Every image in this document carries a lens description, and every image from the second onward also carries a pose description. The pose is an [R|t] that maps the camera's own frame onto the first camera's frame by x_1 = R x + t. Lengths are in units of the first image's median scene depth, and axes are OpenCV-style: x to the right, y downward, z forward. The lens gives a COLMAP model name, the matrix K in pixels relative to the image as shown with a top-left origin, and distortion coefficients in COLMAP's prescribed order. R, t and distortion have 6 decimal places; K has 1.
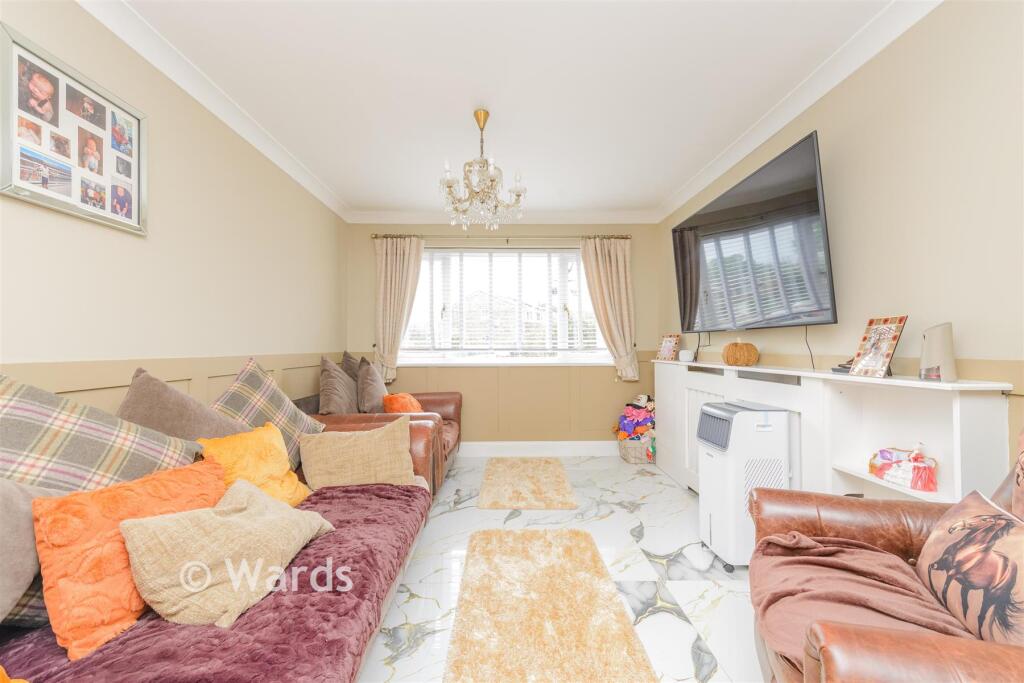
lens RADIAL K [[401.5, 0, 509.4], [0, 401.5, 340.6], [0, 0, 1]] dist [0.002703, 0.000139]
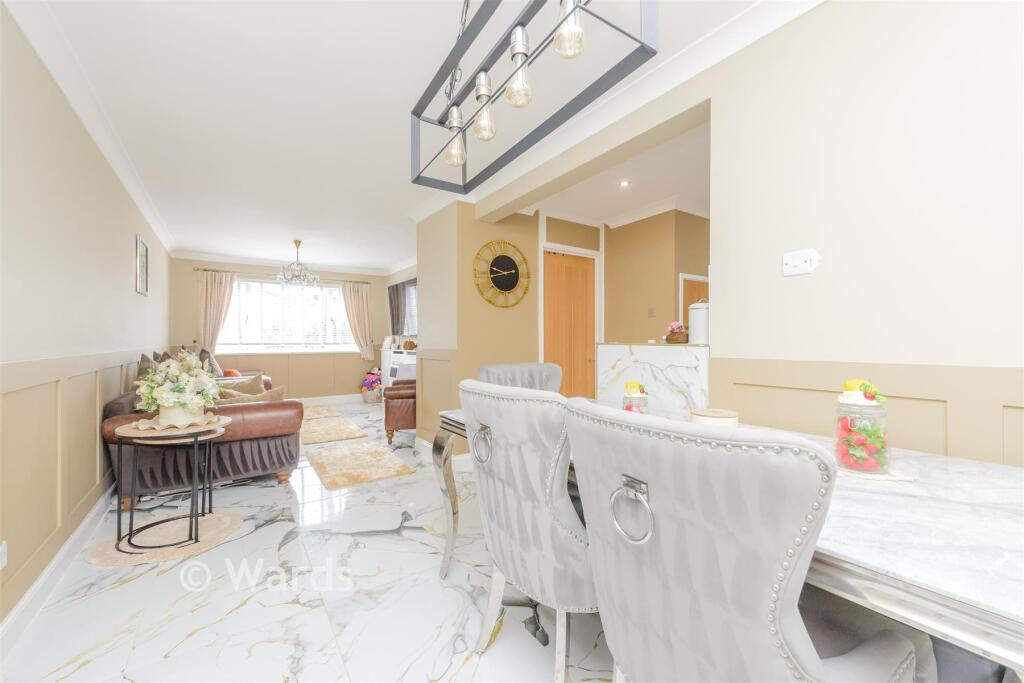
lens RADIAL K [[401.5, 0, 507.4], [0, 401.5, 335.3], [0, 0, 1]] dist [0.002703, 0.000139]
pose [[0.833684, 0.005919, 0.552210, -0.198993], [-0.009591, 0.999947, 0.003760, -0.029822], [-0.552158, -0.008431, 0.833697, -0.929516]]
